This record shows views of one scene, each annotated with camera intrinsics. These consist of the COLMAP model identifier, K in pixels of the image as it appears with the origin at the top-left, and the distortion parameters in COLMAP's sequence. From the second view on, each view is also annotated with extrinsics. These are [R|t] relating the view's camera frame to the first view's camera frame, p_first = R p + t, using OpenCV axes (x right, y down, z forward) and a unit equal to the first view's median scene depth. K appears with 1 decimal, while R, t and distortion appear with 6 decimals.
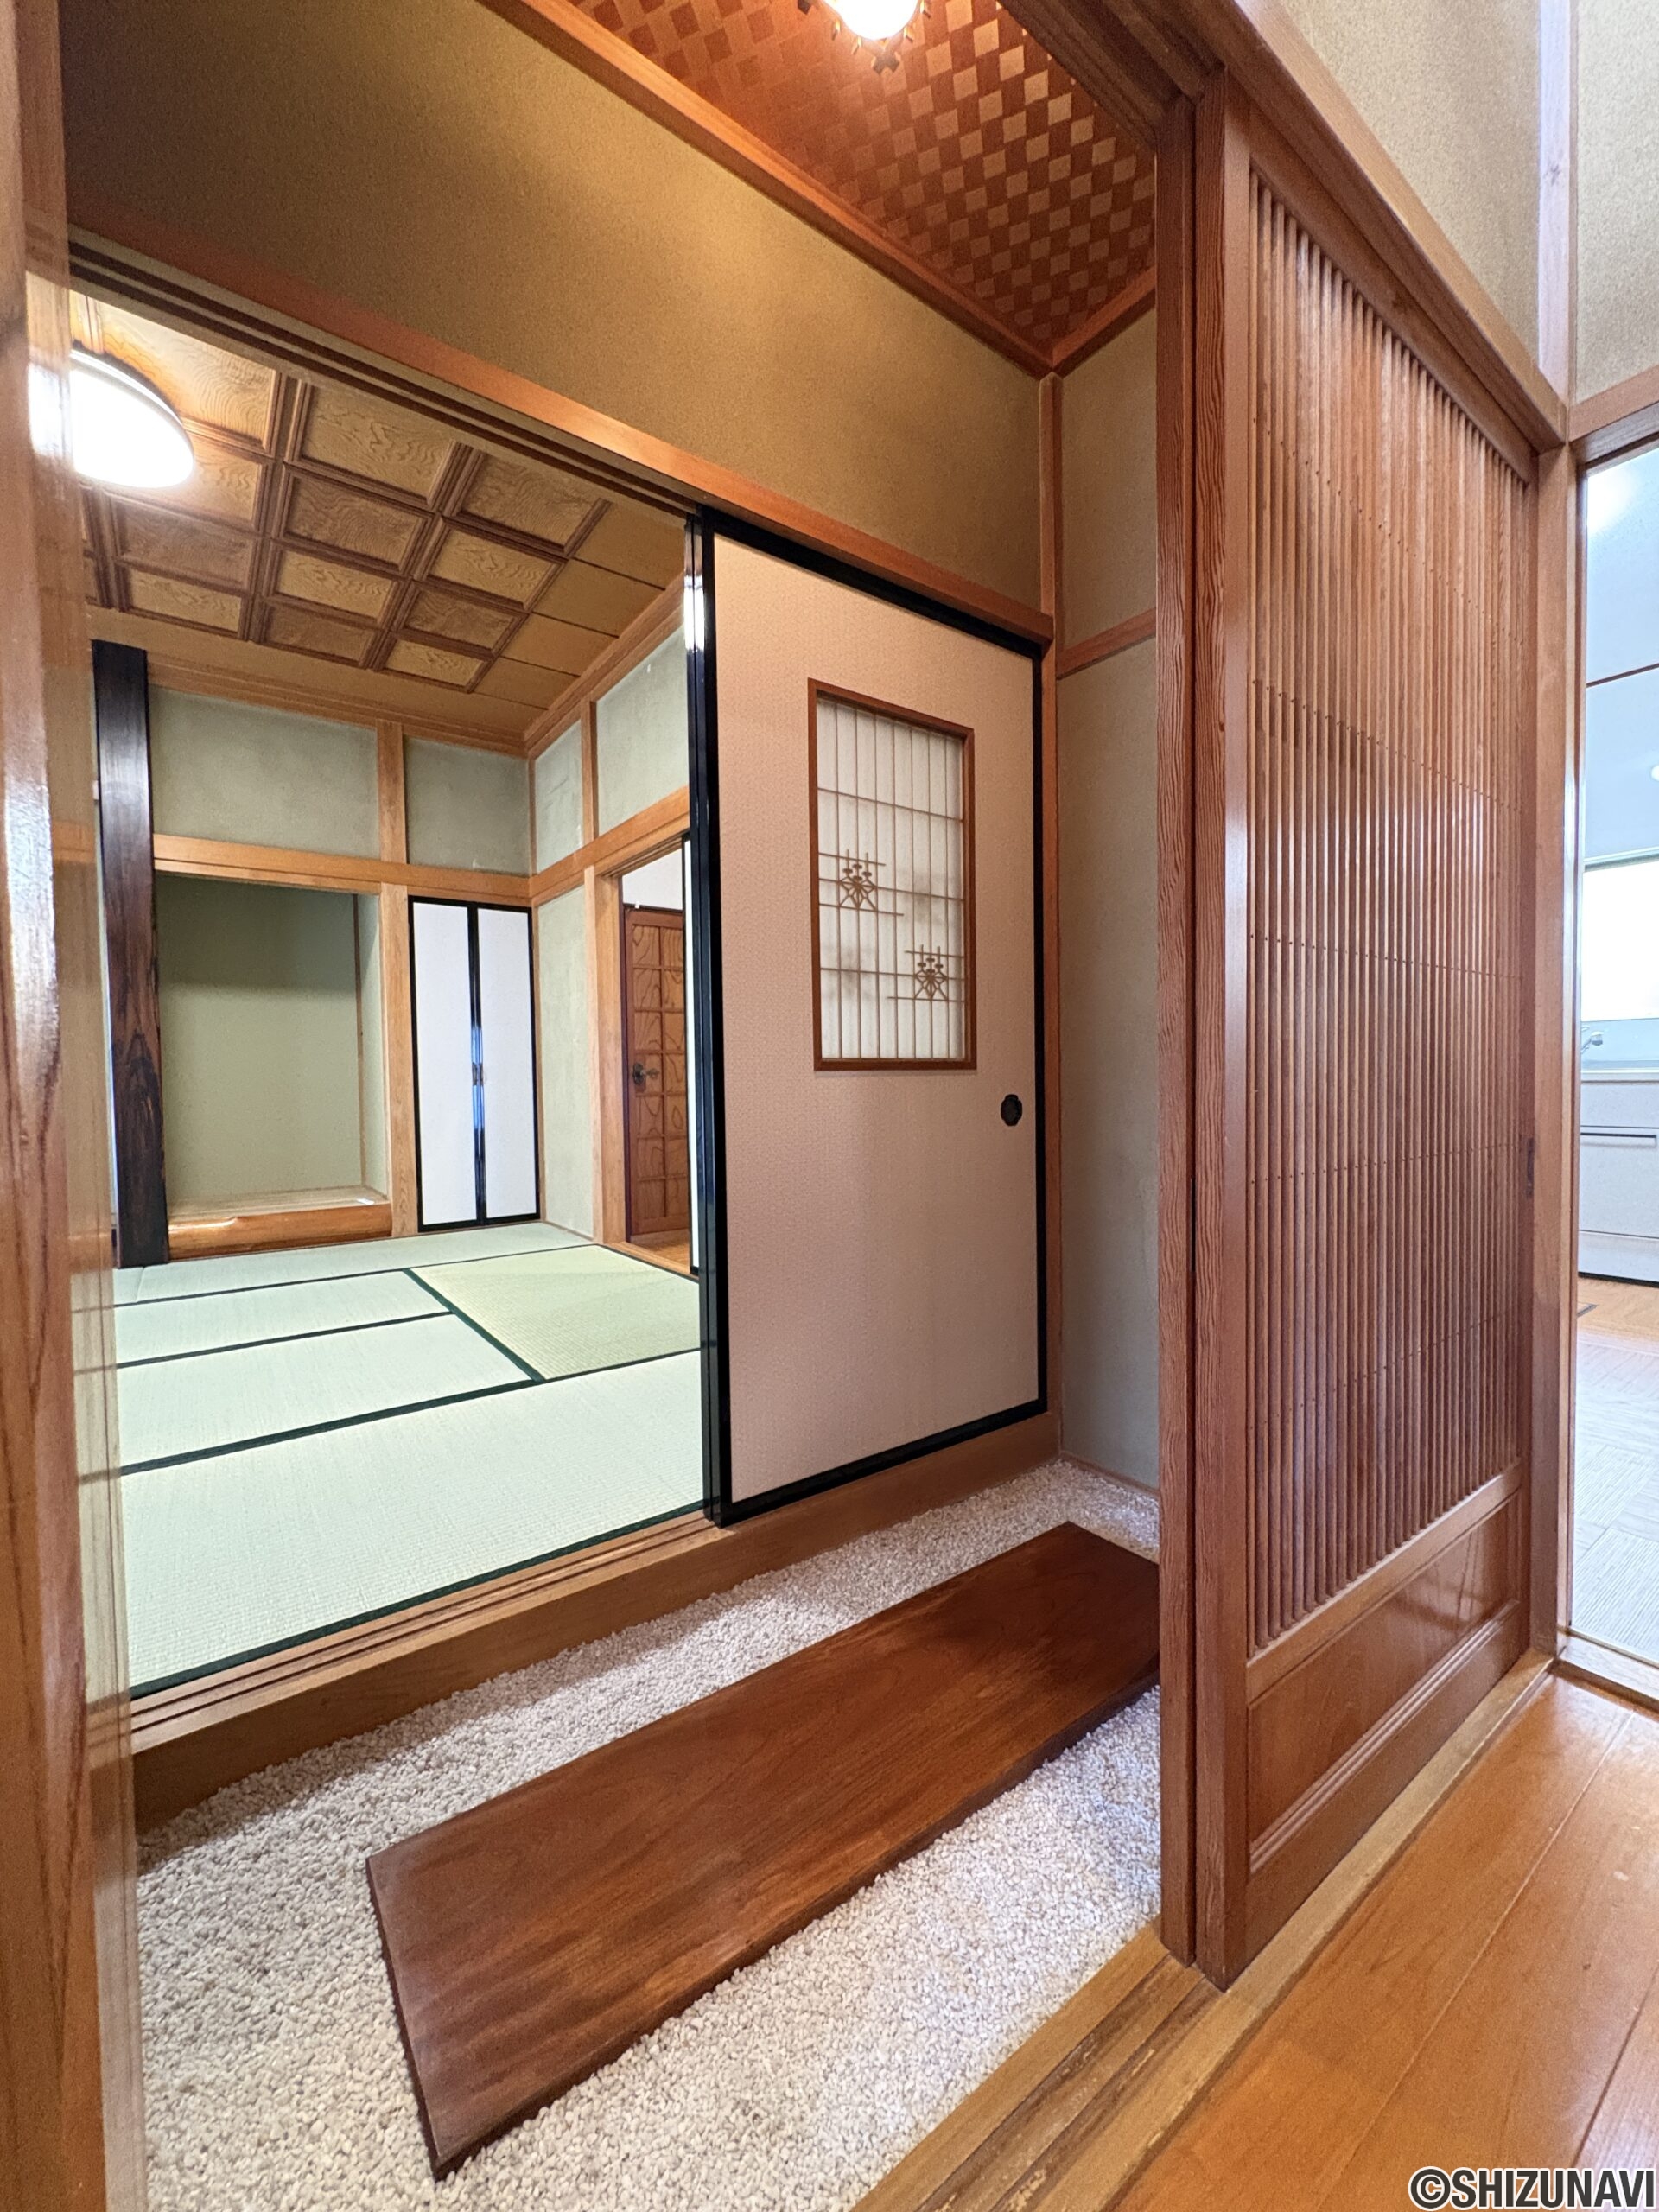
lens RADIAL K [[881.7, 0, 829.1], [0, 881.7, 1104.0], [0, 0, 1]] dist [0.001961, -0.000855]
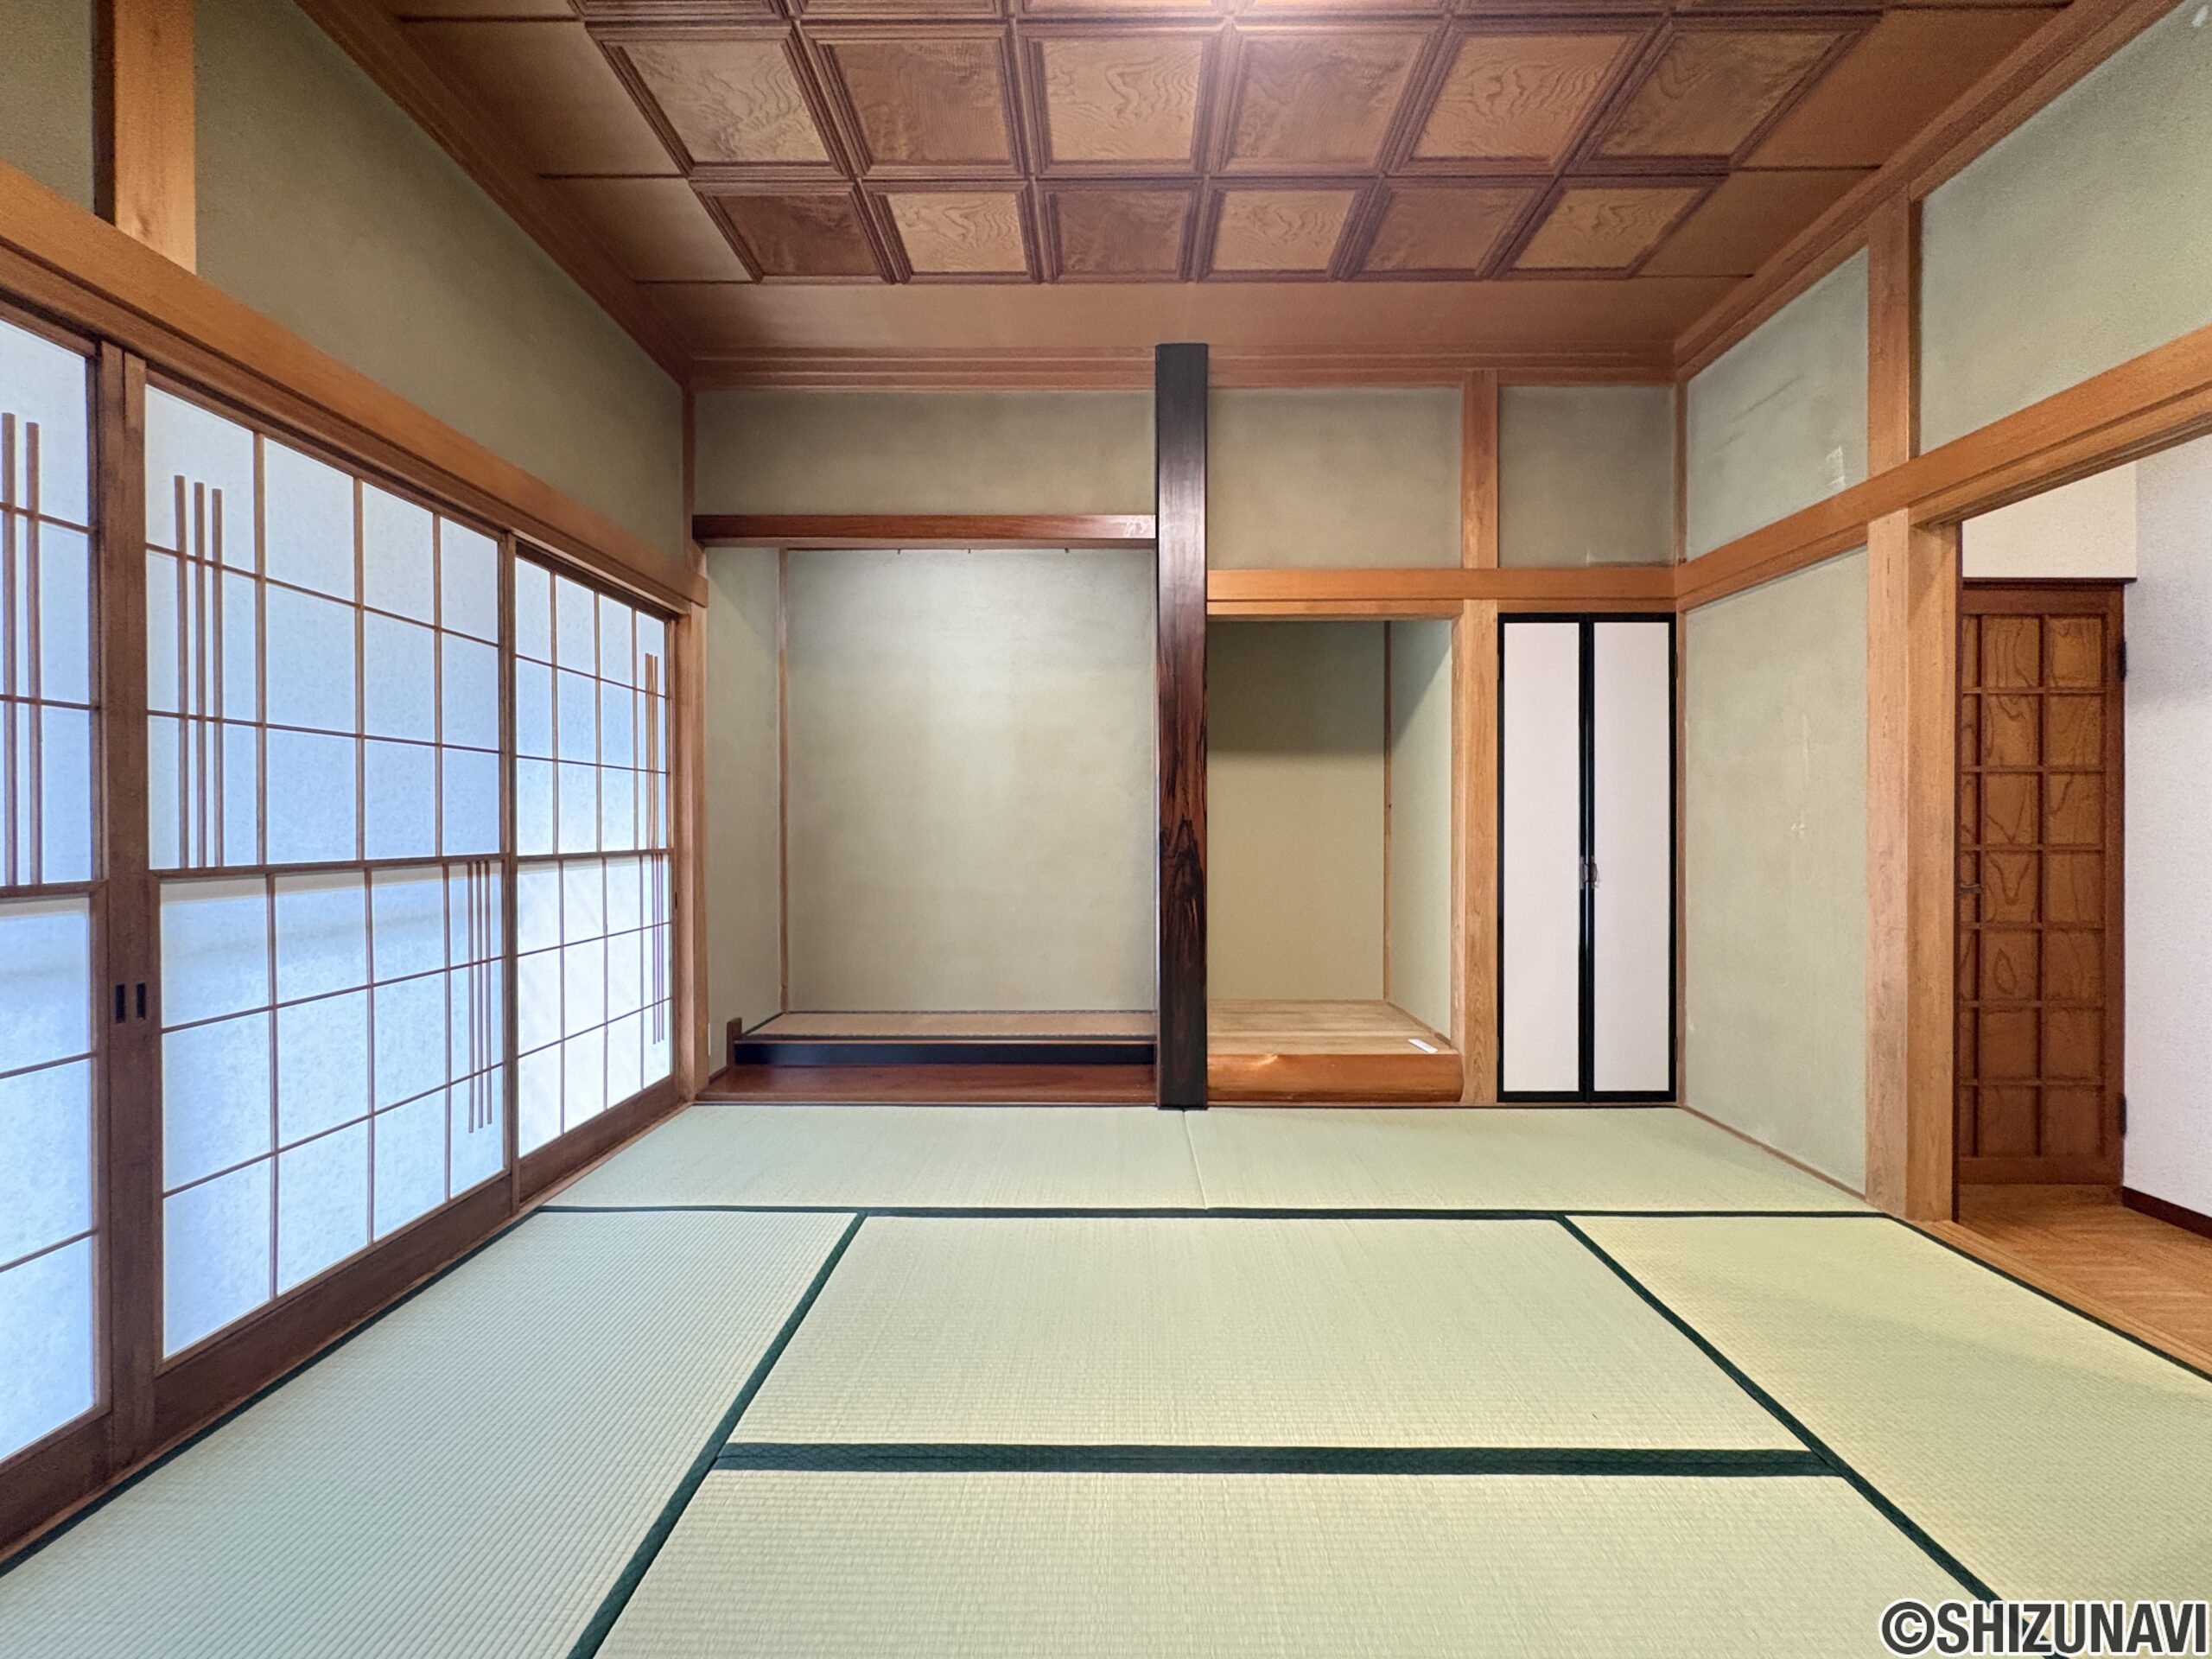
lens RADIAL K [[881.7, 0, 1099.8], [0, 881.7, 828.5], [0, 0, 1]] dist [0.001961, -0.000855]
pose [[0.798115, 0.019067, -0.602204, -0.317695], [-0.029389, 0.999541, -0.007303, -0.055850], [0.601788, 0.023527, 0.798309, 0.272647]]
